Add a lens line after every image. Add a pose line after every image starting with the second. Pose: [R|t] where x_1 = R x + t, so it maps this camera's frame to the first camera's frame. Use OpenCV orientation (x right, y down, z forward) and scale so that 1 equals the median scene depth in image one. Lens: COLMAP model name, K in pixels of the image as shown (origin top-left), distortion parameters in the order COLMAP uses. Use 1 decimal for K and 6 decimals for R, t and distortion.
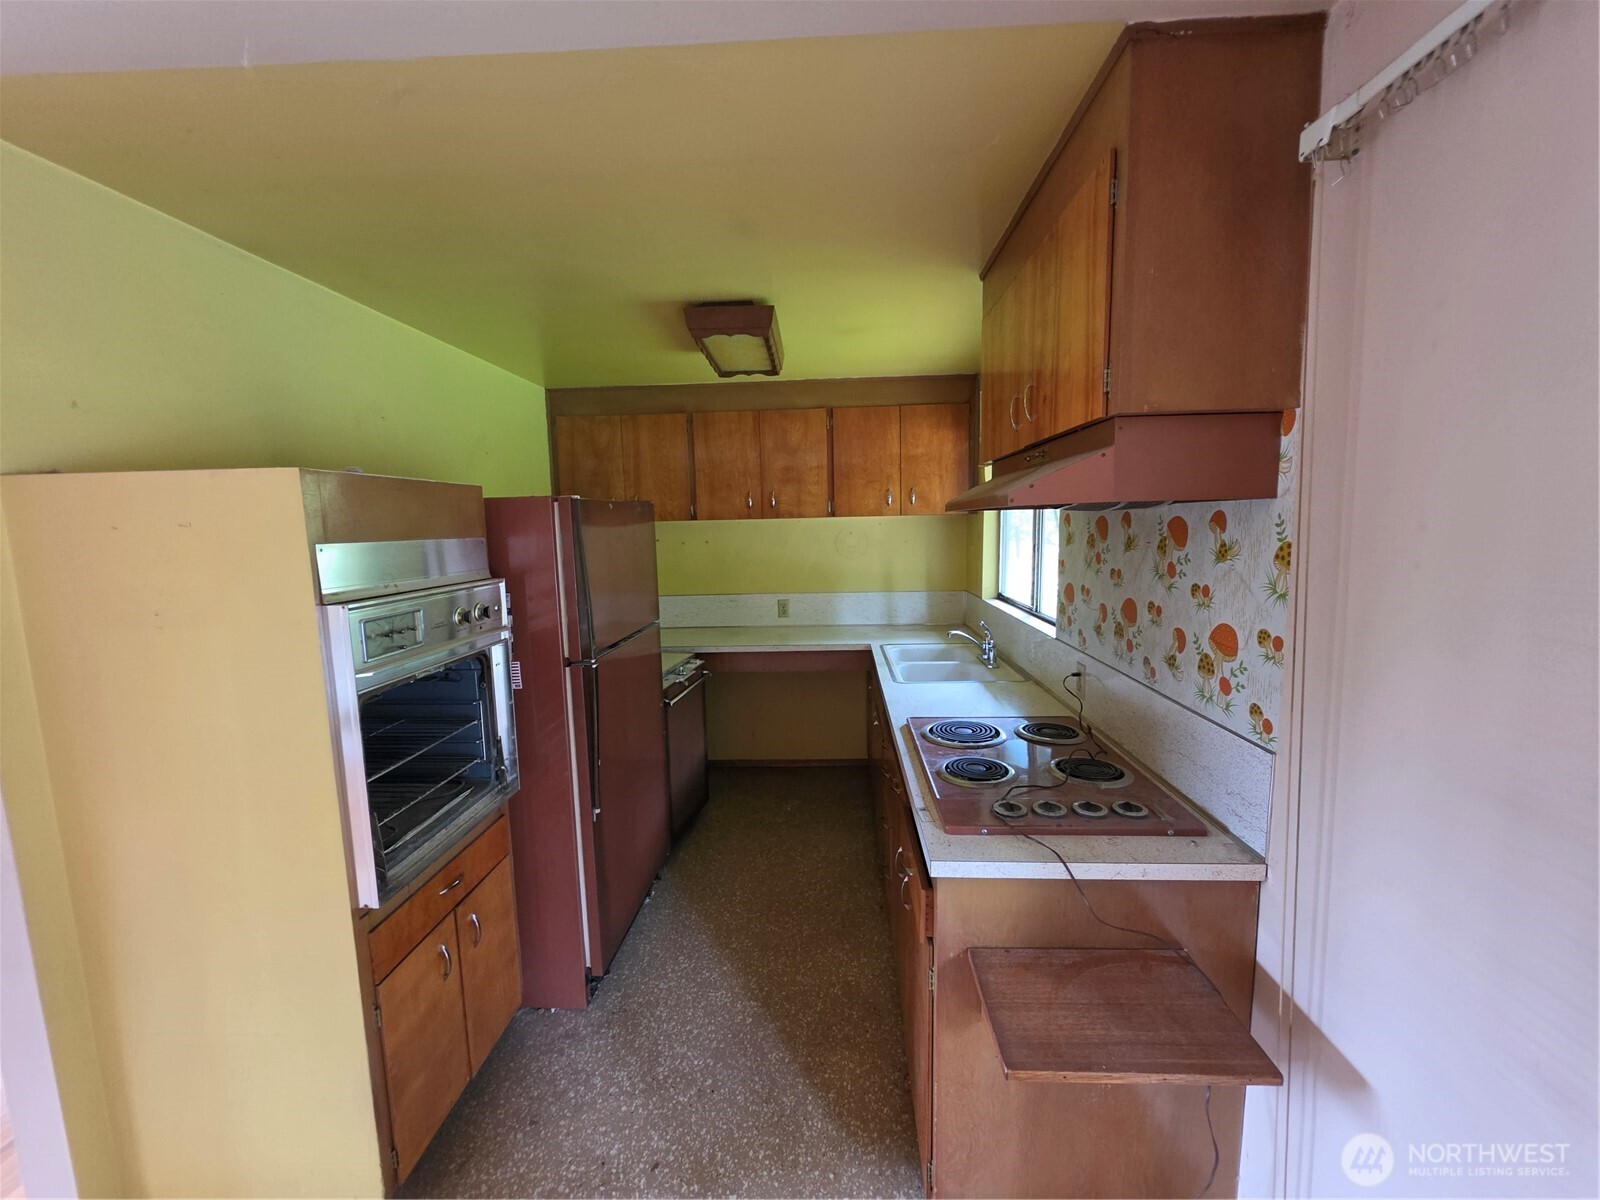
lens RADIAL K [[647.1, 0, 795.9], [0, 647.1, 595.9], [0, 0, 1]] dist [-0.000633, -0.000152]
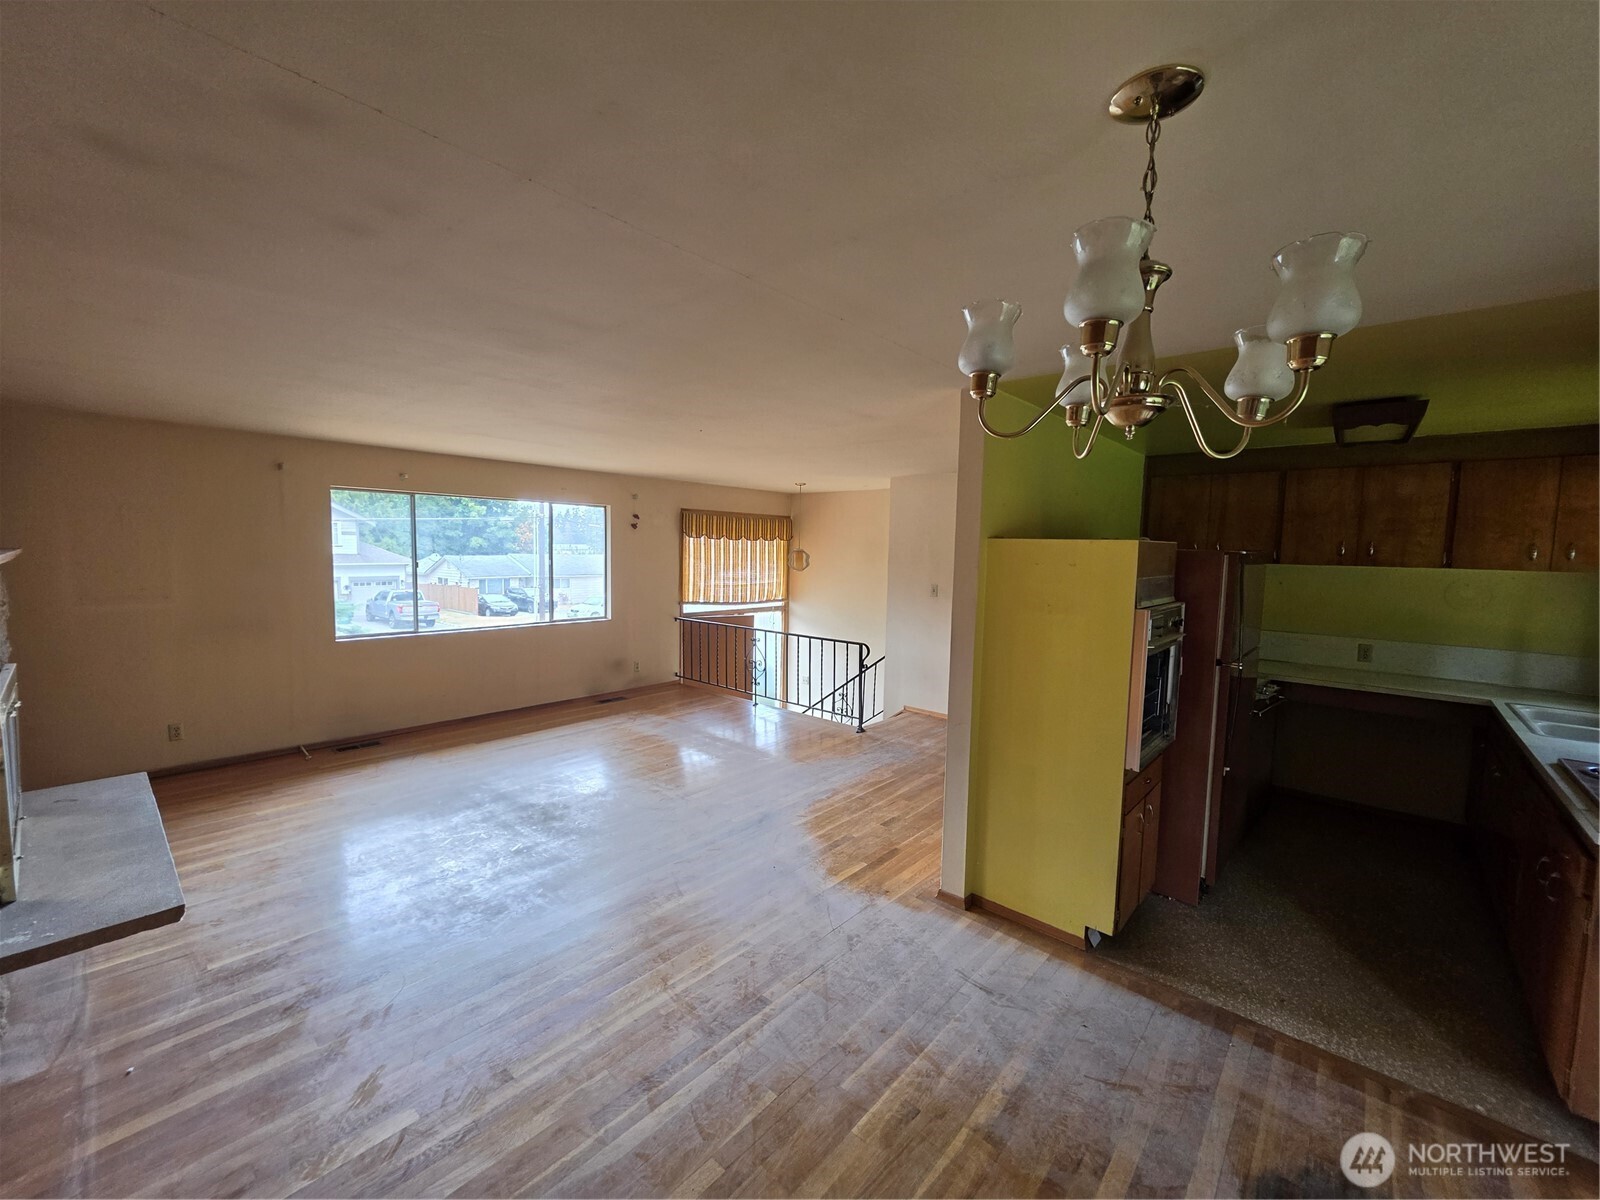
lens RADIAL K [[647.1, 0, 795.9], [0, 647.1, 595.9], [0, 0, 1]] dist [-0.000633, -0.000152]
pose [[0.782551, 0.088921, -0.616204, -0.124305], [-0.109902, 0.993935, 0.003858, 0.030401], [0.612809, 0.064703, 0.787577, -0.447952]]
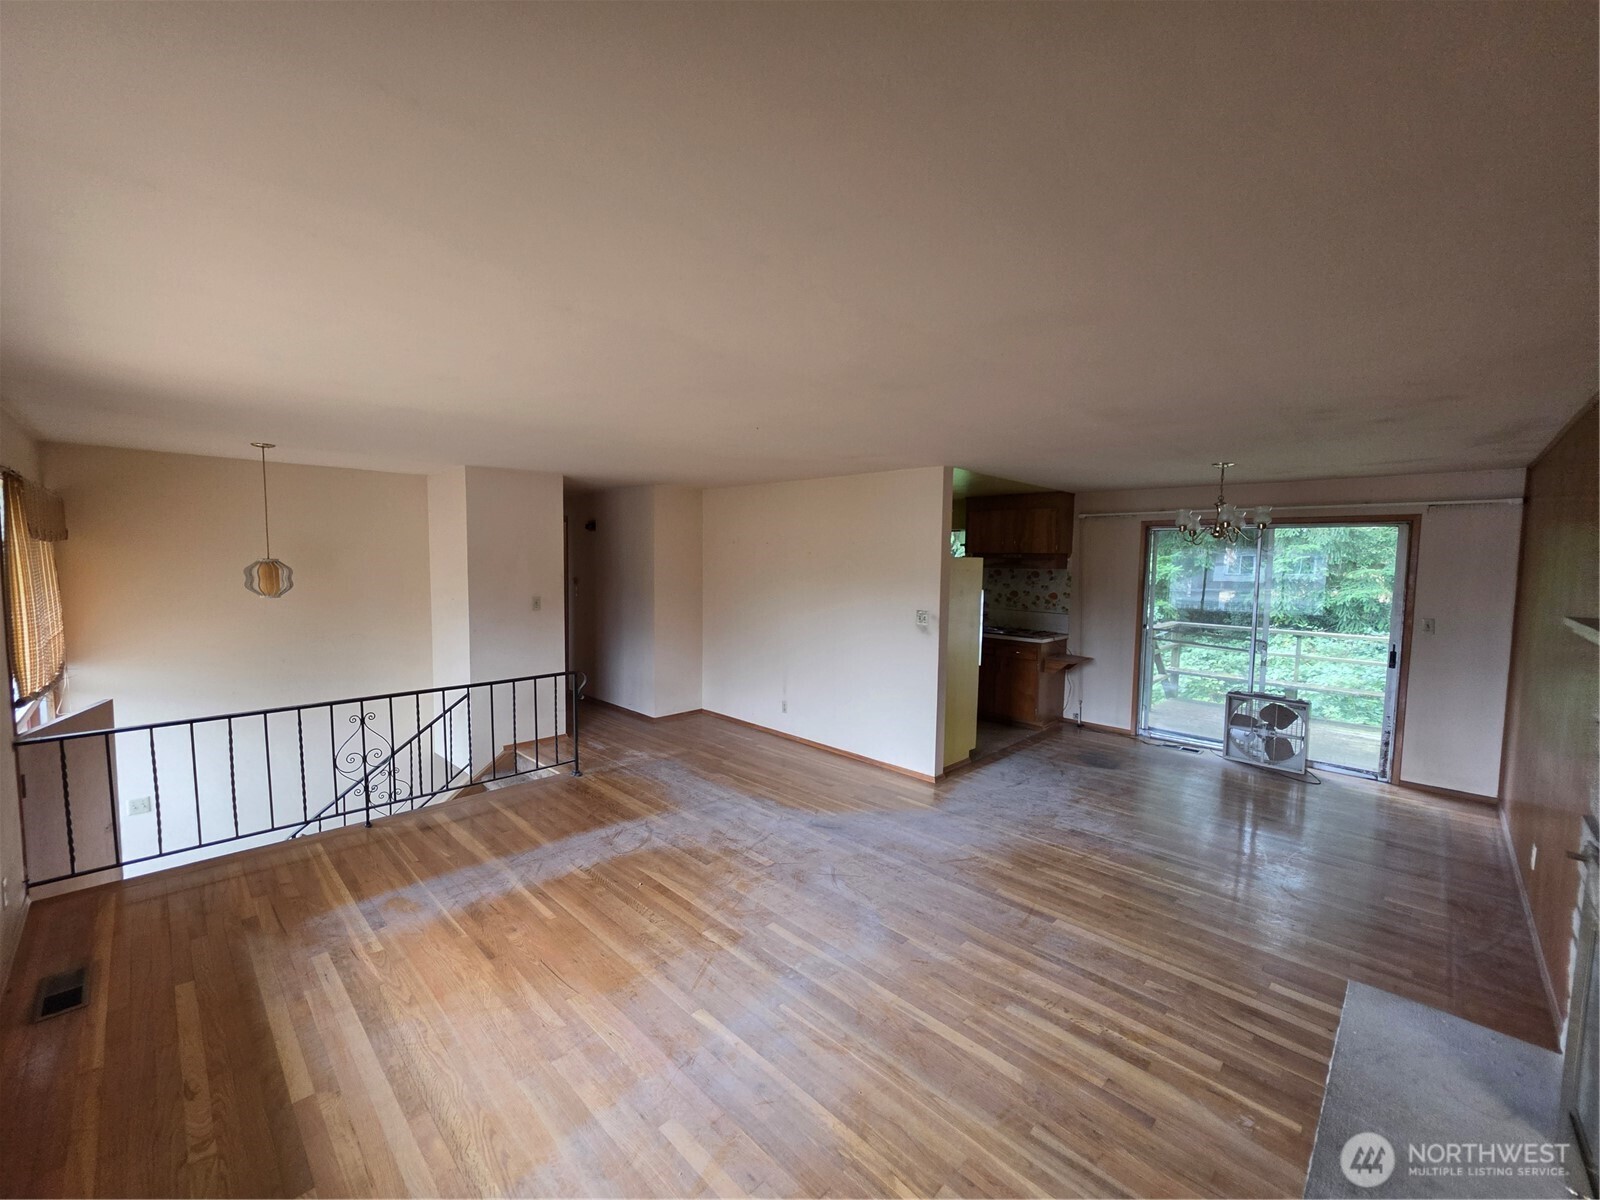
lens RADIAL K [[647.1, 0, 795.9], [0, 647.1, 595.9], [0, 0, 1]] dist [-0.000633, -0.000152]
pose [[0.656569, -0.011717, 0.754175, -1.794093], [0.055274, 0.997938, -0.032616, 0.049120], [-0.752238, 0.063100, 0.655864, -0.316844]]
